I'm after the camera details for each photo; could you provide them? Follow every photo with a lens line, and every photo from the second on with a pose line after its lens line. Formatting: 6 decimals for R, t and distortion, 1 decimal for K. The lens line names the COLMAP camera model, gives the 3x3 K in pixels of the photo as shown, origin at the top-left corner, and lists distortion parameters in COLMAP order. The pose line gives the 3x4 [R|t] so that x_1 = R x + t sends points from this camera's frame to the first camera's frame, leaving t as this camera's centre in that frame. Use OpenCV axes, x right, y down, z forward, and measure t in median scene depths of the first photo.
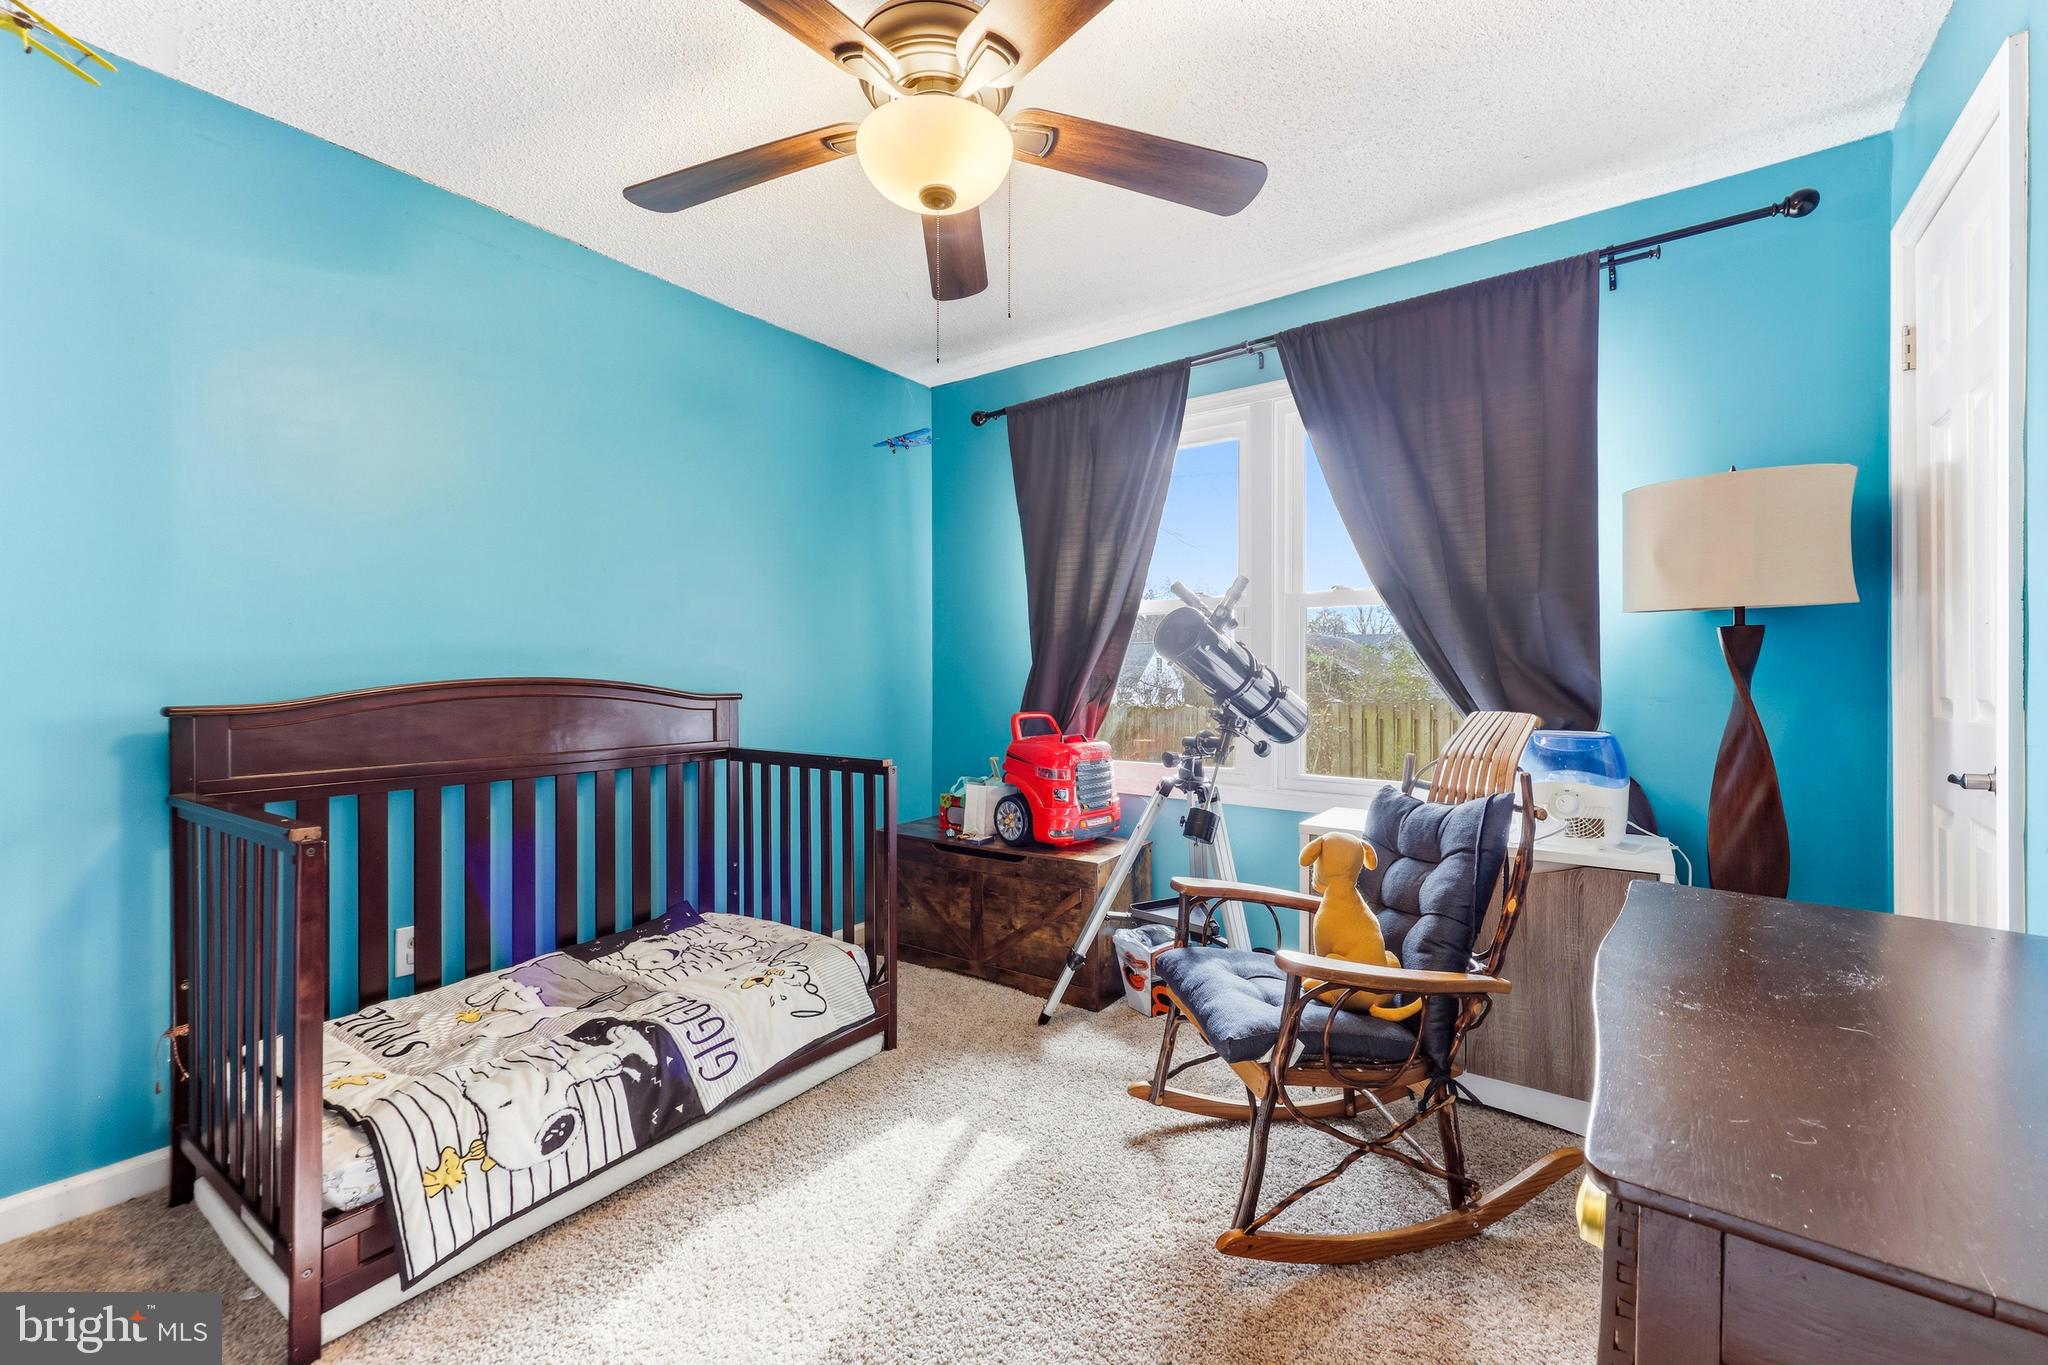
lens RADIAL K [[839.9, 0, 1019.0], [0, 839.9, 665.2], [0, 0, 1]] dist [0.001090, 0.000092]
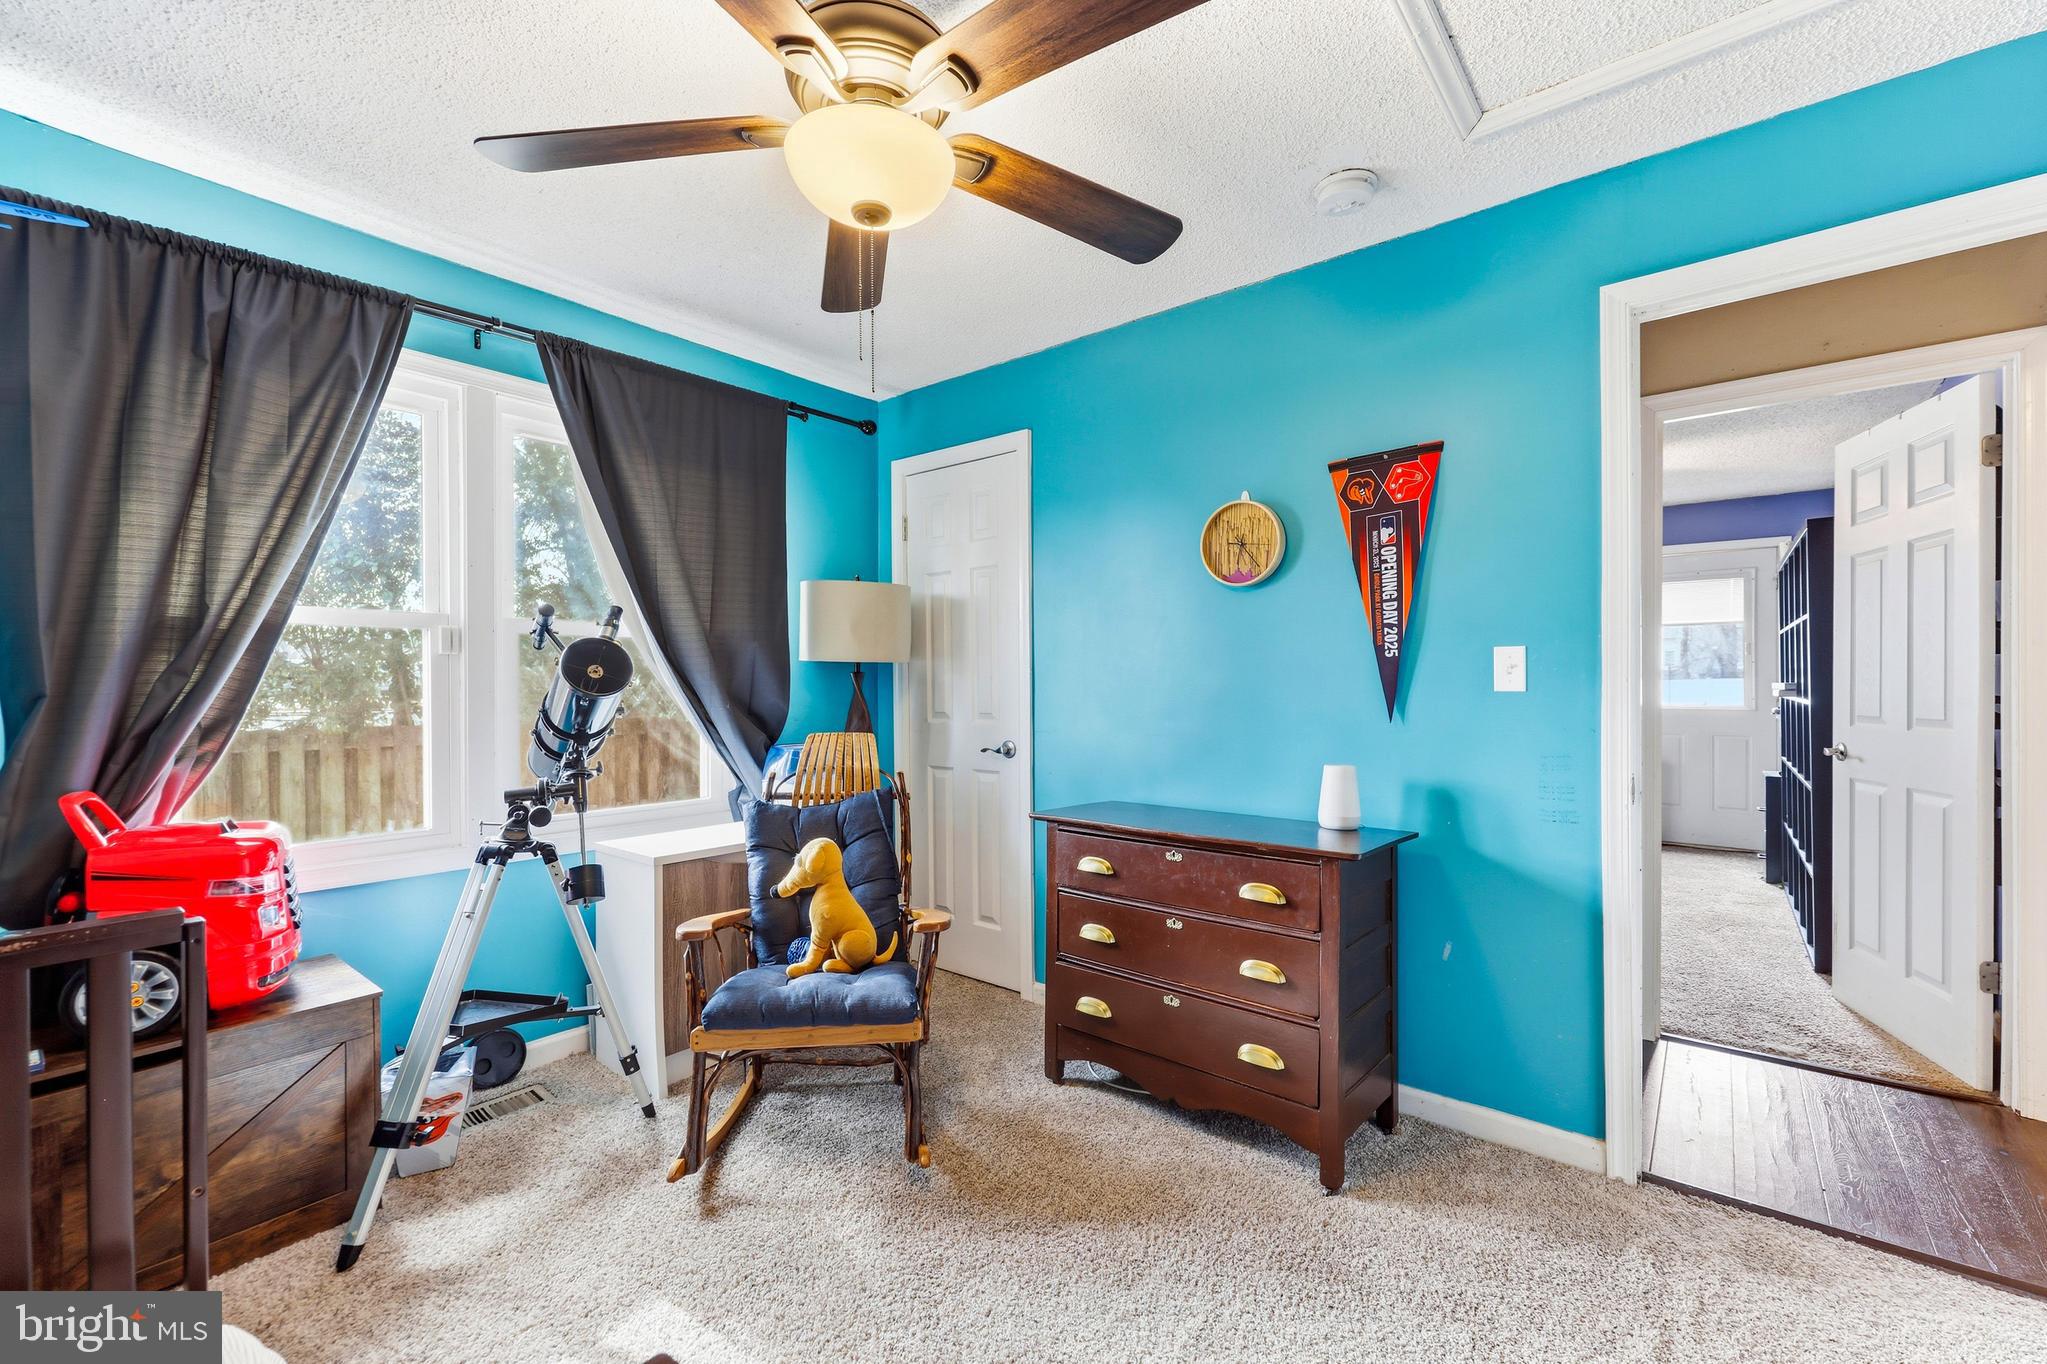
lens RADIAL K [[831.3, 0, 1023.6], [0, 831.3, 685.8], [0, 0, 1]] dist [-0.000830, -0.000200]
pose [[0.049192, -0.001954, 0.998787, -0.566282], [-0.001623, 0.999997, 0.002036, -0.017959], [-0.998788, -0.001722, 0.049188, 0.445426]]
